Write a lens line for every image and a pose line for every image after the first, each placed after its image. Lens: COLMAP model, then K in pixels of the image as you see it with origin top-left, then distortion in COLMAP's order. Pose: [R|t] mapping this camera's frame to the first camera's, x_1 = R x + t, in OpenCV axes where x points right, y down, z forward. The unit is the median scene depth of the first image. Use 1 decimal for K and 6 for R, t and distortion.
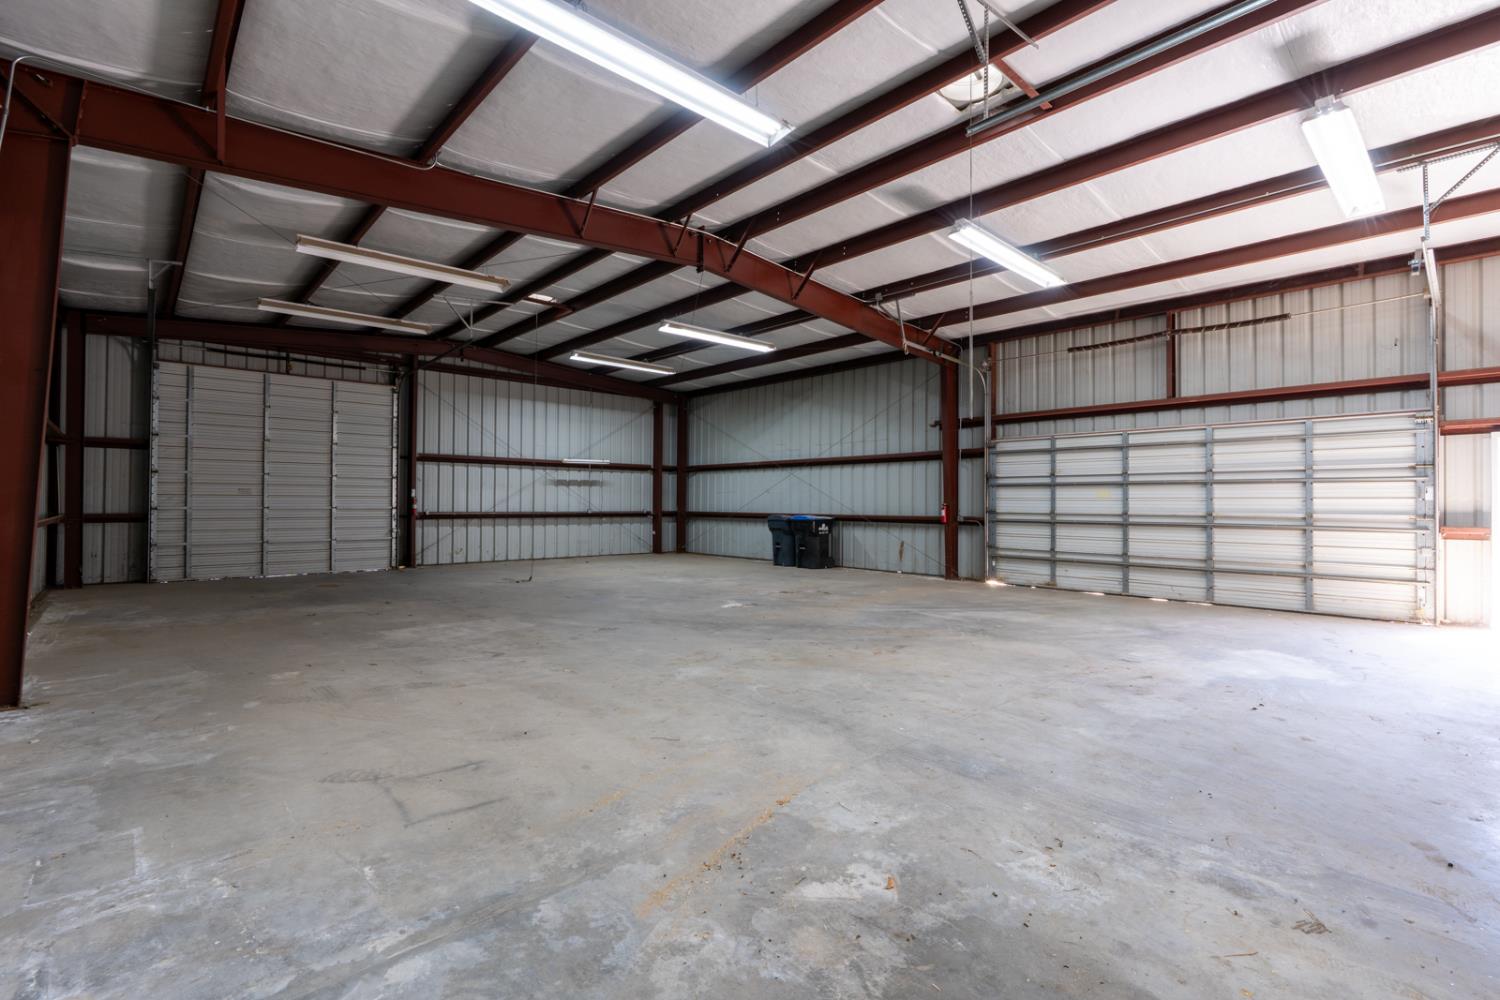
lens RADIAL K [[679.8, 0, 750.0], [0, 679.8, 500.0], [0, 0, 1]] dist [-0.004366, 0.000196]
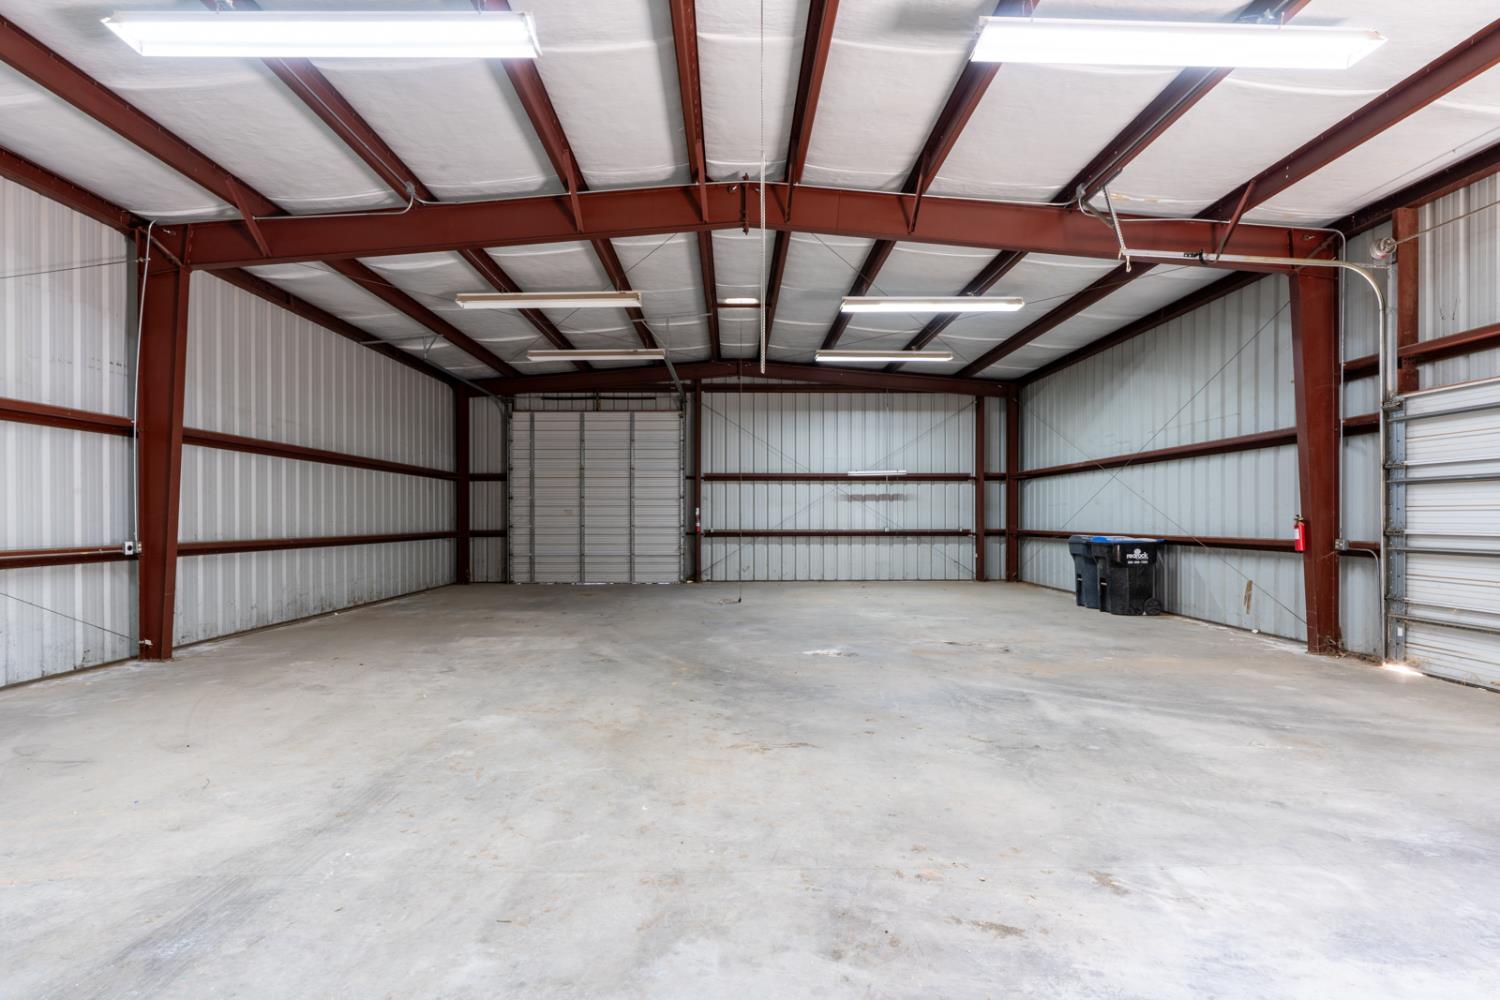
lens RADIAL K [[719.7, 0, 745.6], [0, 719.7, 521.1], [0, 0, 1]] dist [-0.005846, 0.000237]
pose [[0.748165, -0.004650, -0.663497, 0.305544], [0.008591, 0.999960, 0.002680, 0.002251], [0.663457, -0.007705, 0.748174, 0.225172]]
